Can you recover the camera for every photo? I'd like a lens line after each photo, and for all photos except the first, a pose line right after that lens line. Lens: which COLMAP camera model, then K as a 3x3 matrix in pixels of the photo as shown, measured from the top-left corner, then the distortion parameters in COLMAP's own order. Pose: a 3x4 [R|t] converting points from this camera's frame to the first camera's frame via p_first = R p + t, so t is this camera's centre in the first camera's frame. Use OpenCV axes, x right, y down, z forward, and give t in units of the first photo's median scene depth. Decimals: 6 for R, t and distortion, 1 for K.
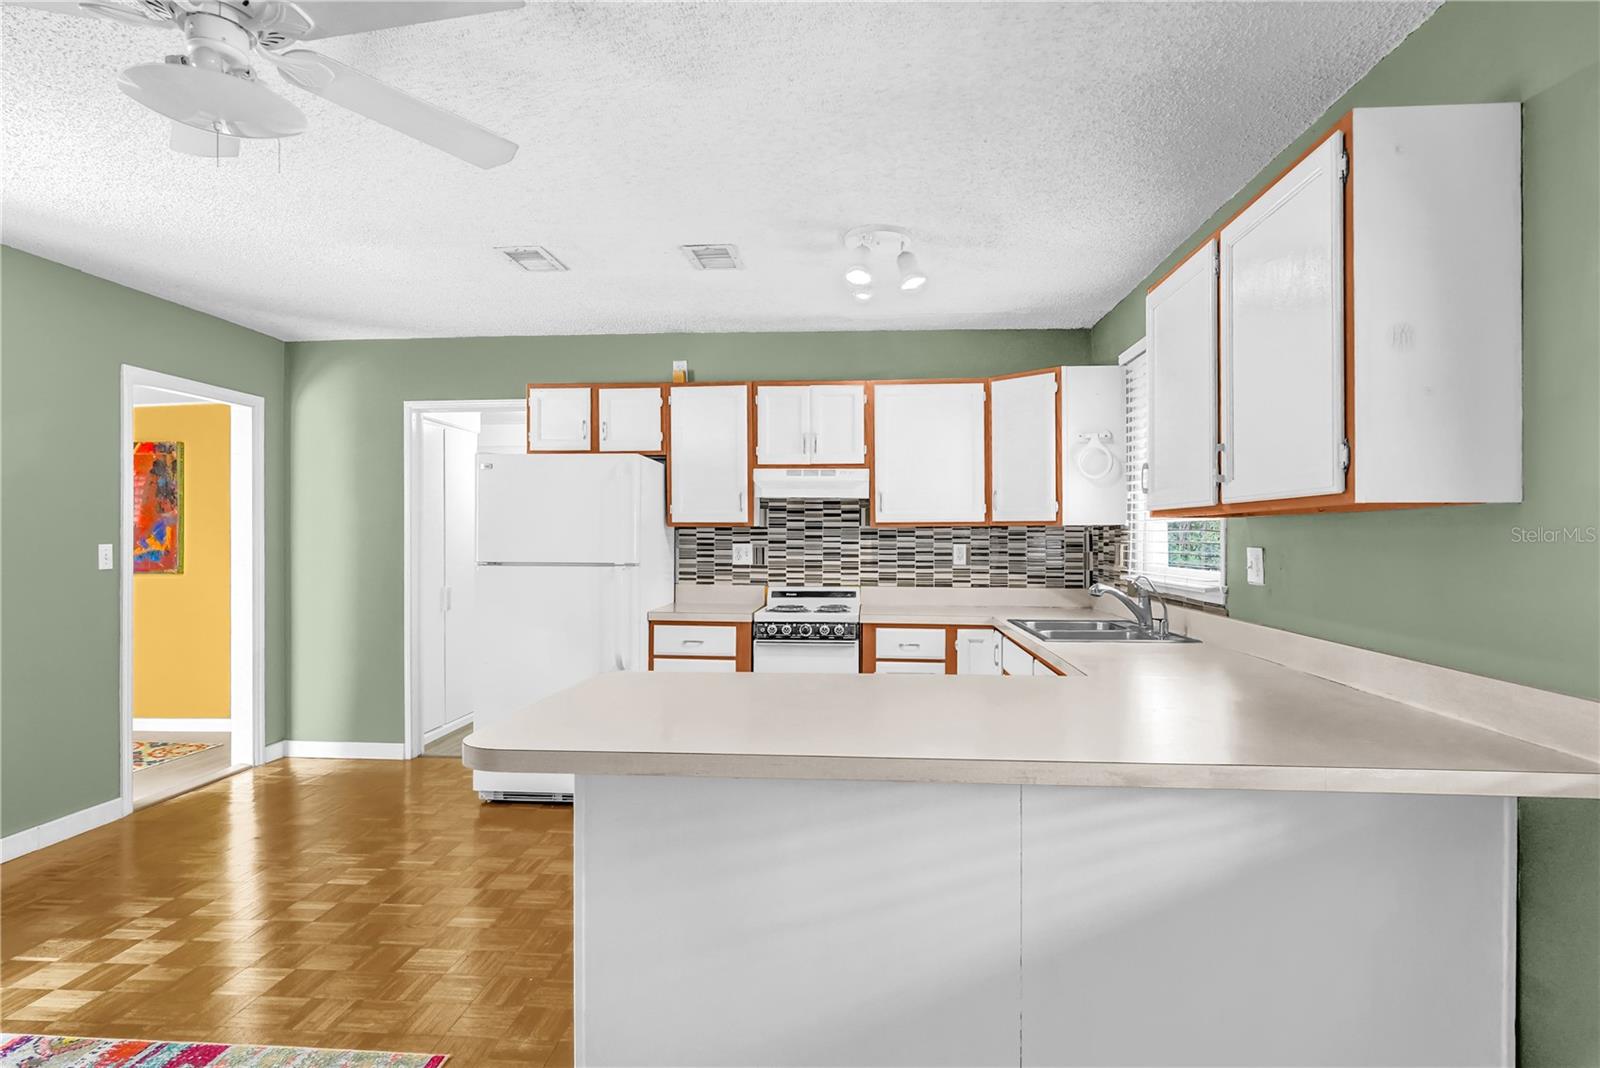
lens RADIAL K [[850.8, 0, 800.6], [0, 850.8, 538.9], [0, 0, 1]] dist [-0.003415, -0.000419]
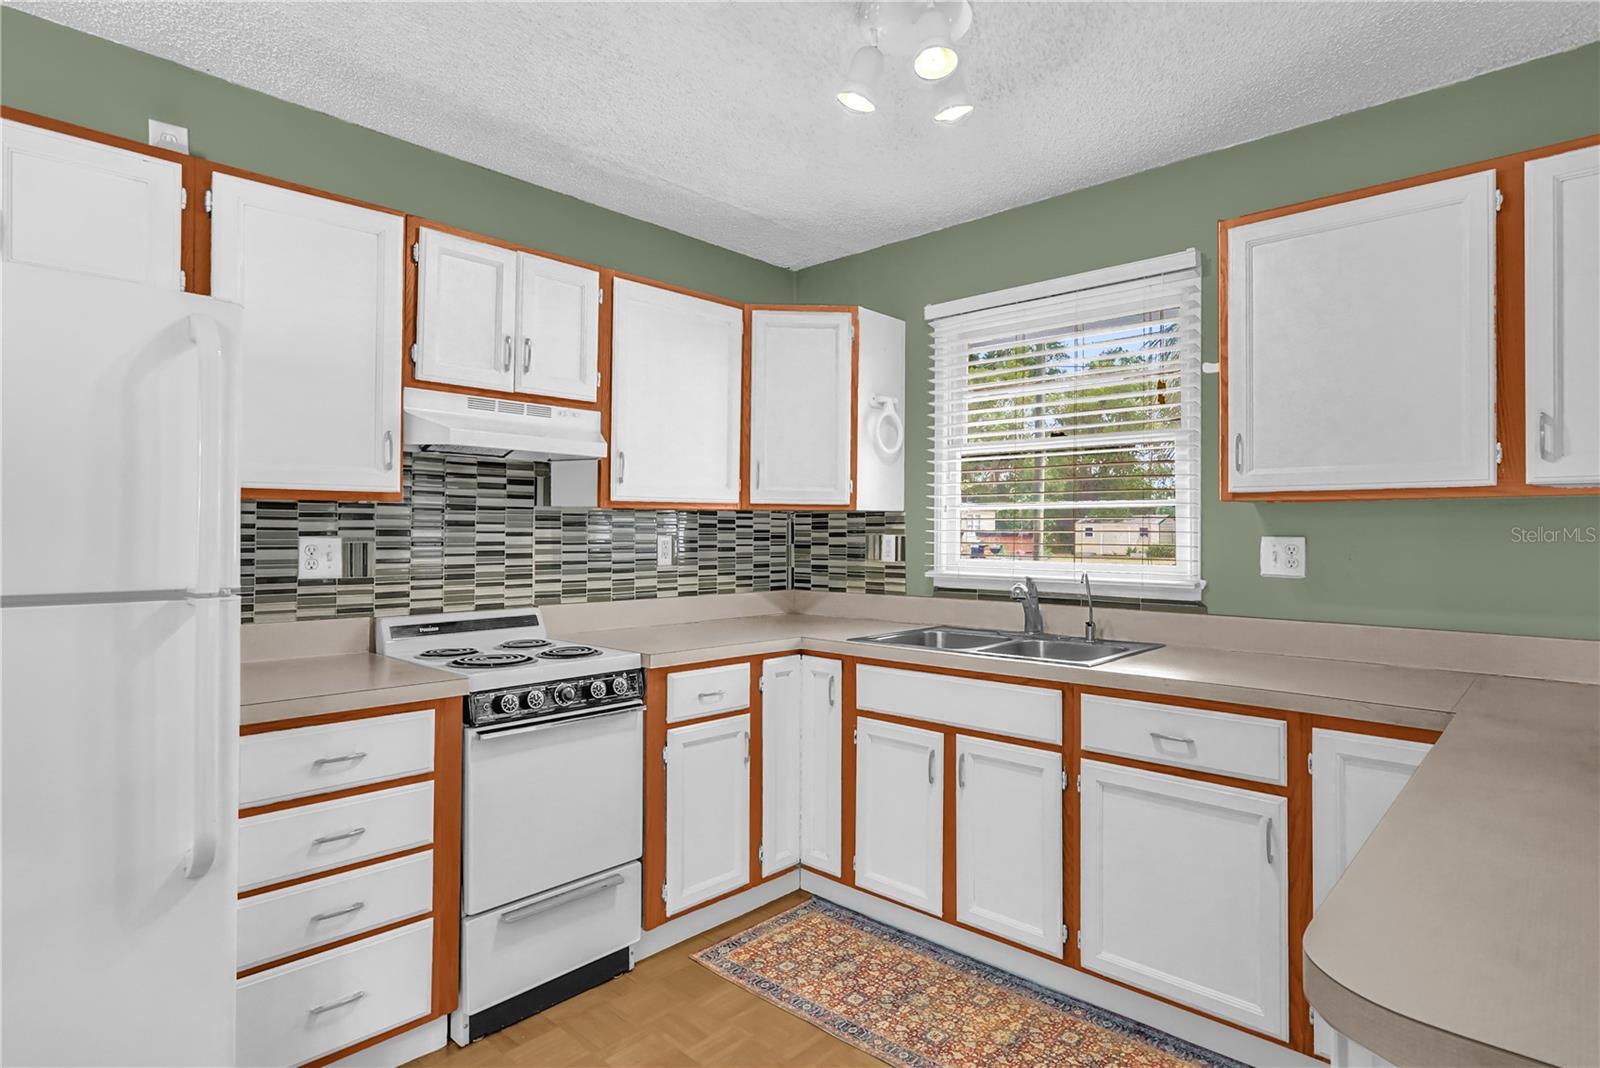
lens RADIAL K [[850.8, 0, 801.5], [0, 850.8, 520.6], [0, 0, 1]] dist [-0.003415, -0.000419]
pose [[0.619423, 0.010182, 0.784991, -0.289837], [-0.000726, 0.999923, -0.012397, 0.002467], [-0.785057, 0.007109, 0.619383, 0.481383]]
